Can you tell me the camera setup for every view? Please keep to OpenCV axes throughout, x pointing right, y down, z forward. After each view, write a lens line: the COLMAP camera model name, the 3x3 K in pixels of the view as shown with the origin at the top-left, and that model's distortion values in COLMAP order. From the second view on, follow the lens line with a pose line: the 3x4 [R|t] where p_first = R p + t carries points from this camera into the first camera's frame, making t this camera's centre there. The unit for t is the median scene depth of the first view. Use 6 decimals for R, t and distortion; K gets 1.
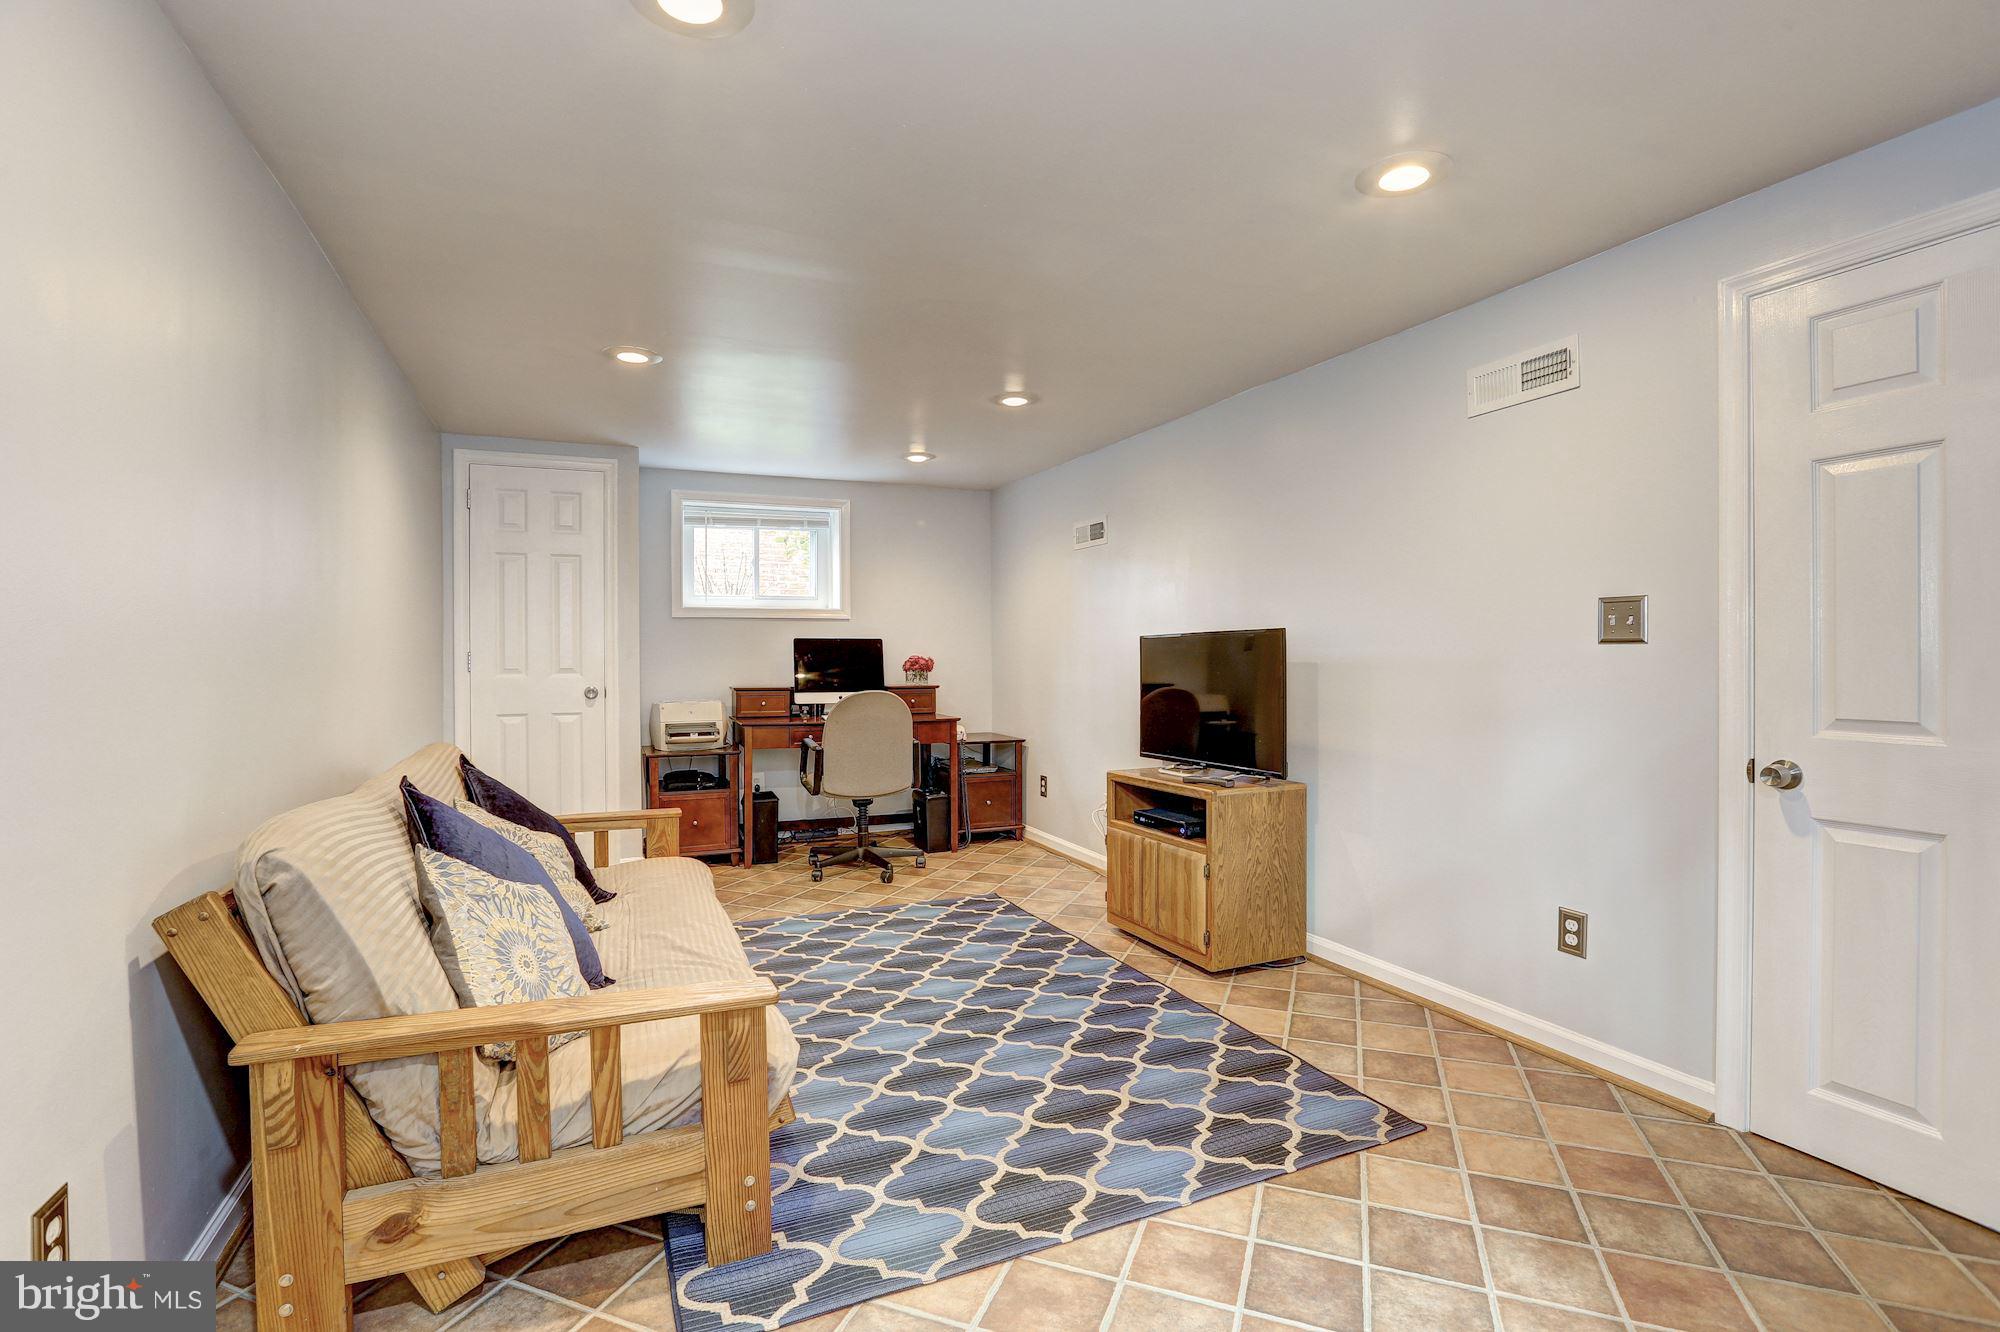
lens RADIAL K [[932.4, 0, 995.3], [0, 932.4, 656.5], [0, 0, 1]] dist [-0.034898, 0.000321]
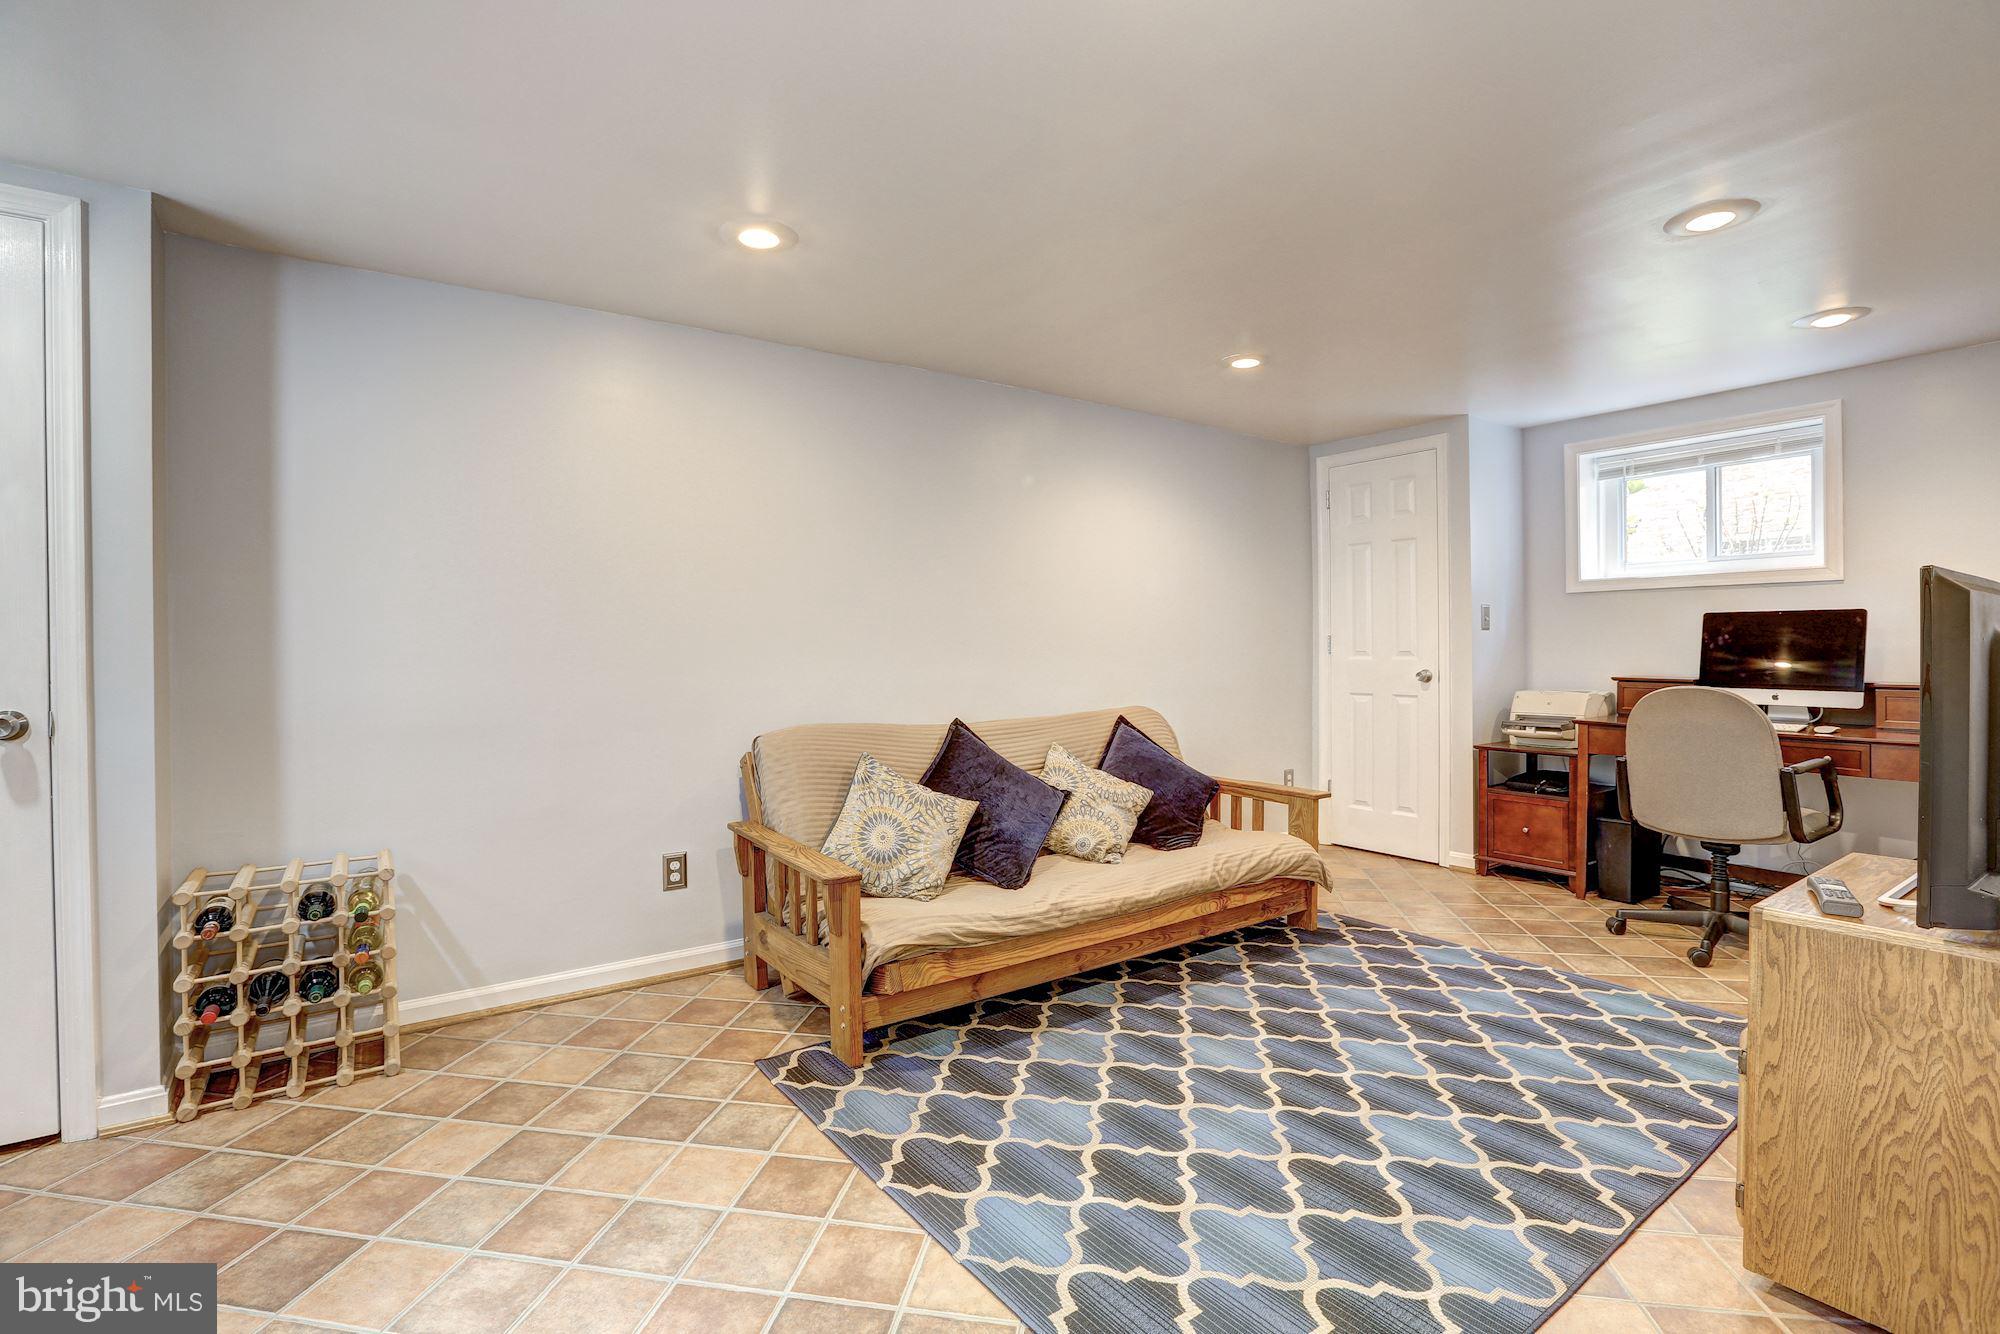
lens RADIAL K [[932.4, 0, 995.3], [0, 932.4, 657.5], [0, 0, 1]] dist [-0.034898, 0.000321]
pose [[0.192372, 0.017521, -0.981166, 0.477772], [0.006548, 0.999795, 0.019138, -0.002486], [0.981300, -0.010107, 0.192218, 0.385268]]
